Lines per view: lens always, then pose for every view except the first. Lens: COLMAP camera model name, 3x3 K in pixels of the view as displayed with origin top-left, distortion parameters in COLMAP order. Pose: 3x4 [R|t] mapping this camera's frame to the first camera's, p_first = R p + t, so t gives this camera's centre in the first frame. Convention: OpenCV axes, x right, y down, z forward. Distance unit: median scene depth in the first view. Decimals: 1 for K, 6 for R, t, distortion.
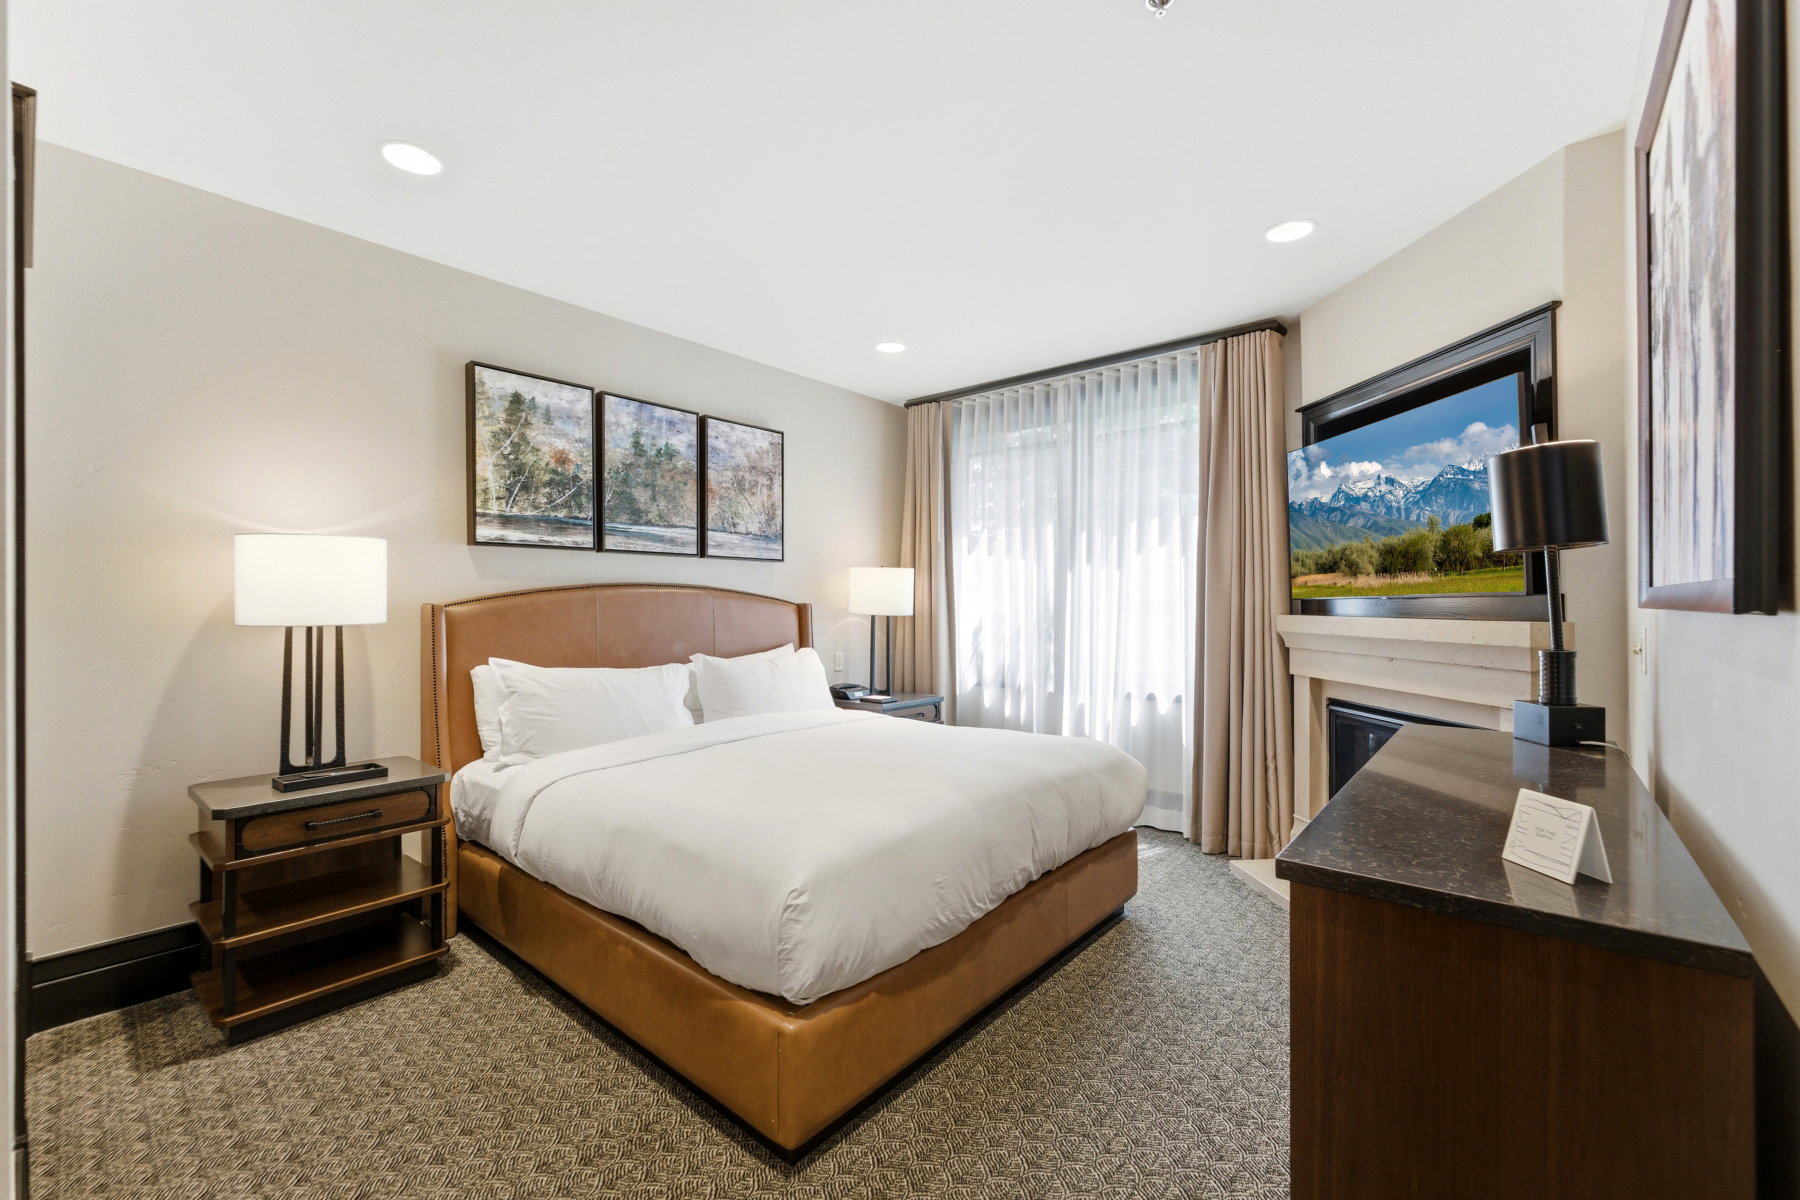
lens RADIAL K [[733.5, 0, 882.7], [0, 733.5, 590.3], [0, 0, 1]] dist [-0.009474, 0.002796]
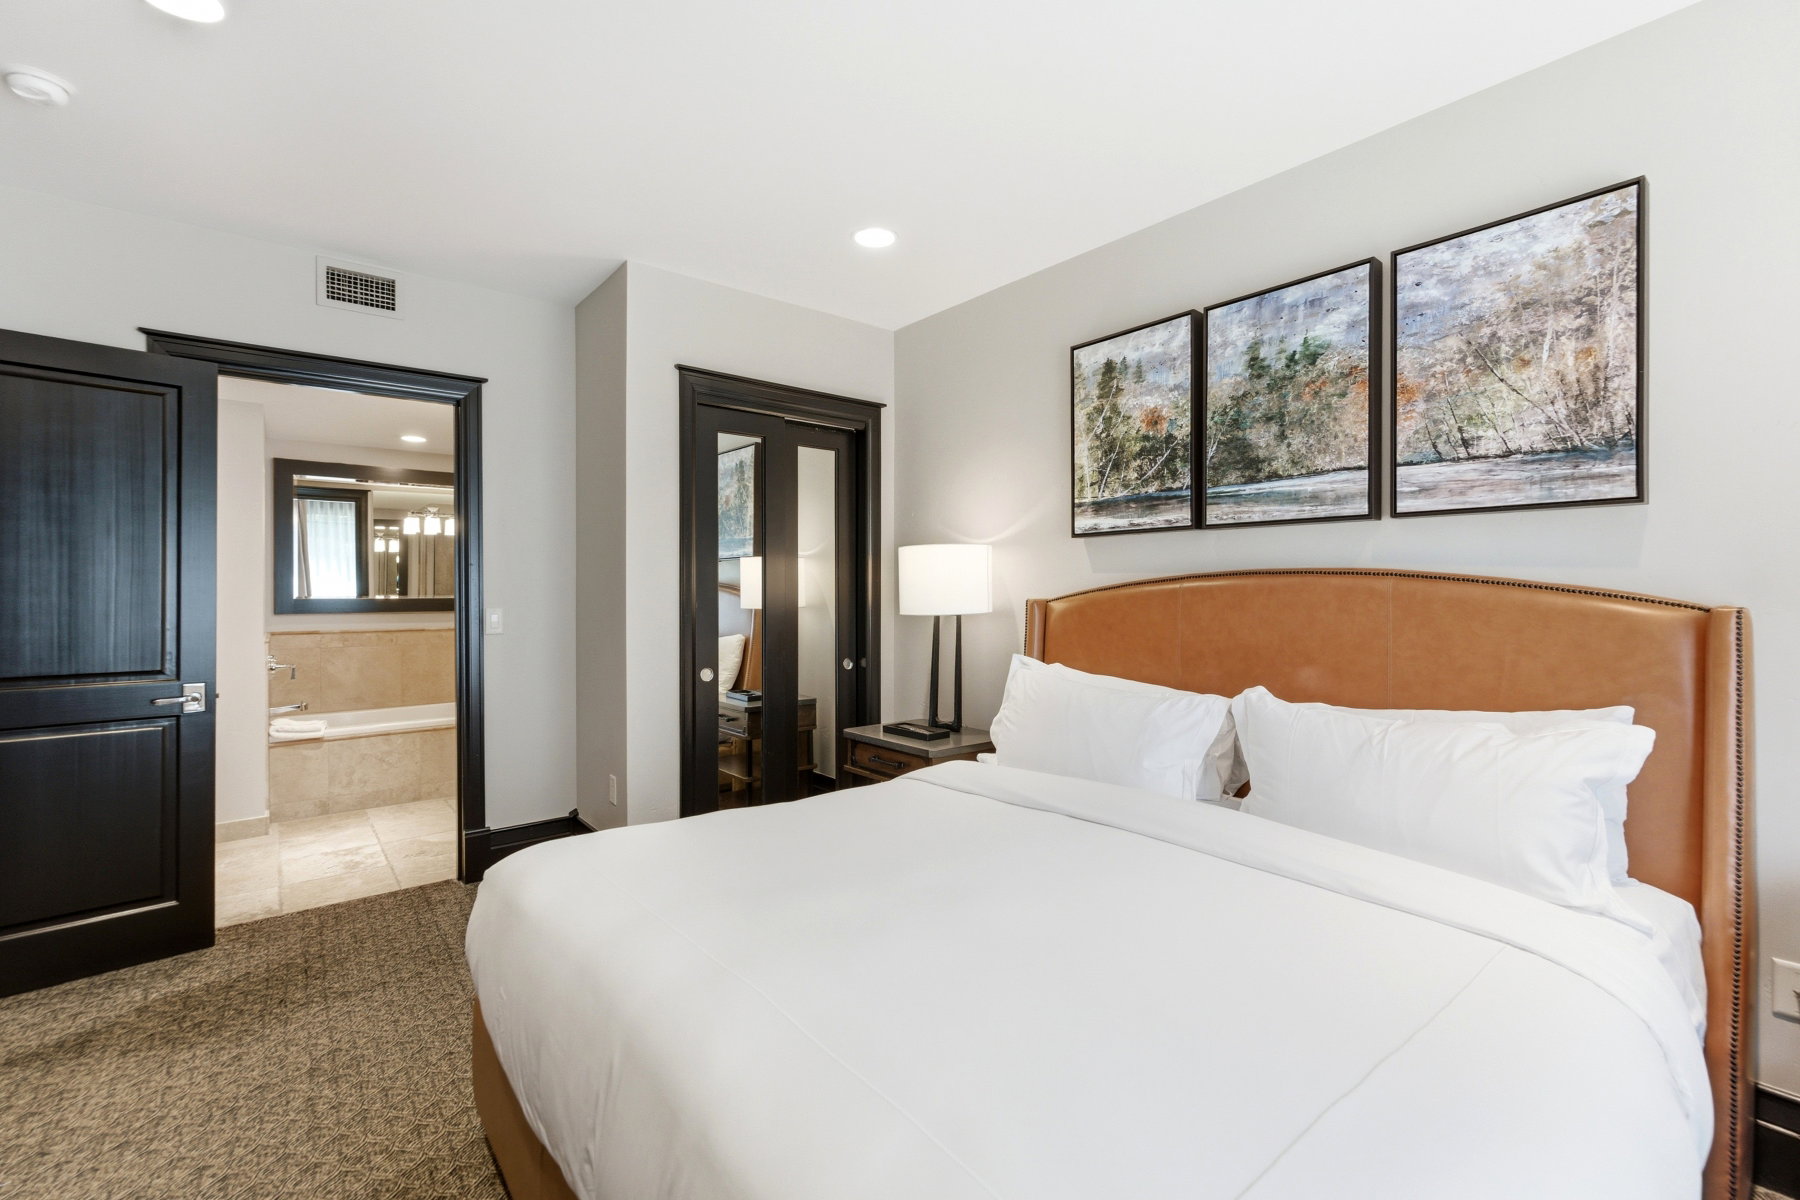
lens RADIAL K [[733.5, 0, 891.4], [0, 733.5, 596.5], [0, 0, 1]] dist [-0.009474, 0.002796]
pose [[-0.124479, -0.006004, -0.992204, 0.376015], [0.000643, 0.999981, -0.006132, 0.018176], [0.992222, -0.001401, -0.124473, 0.786429]]
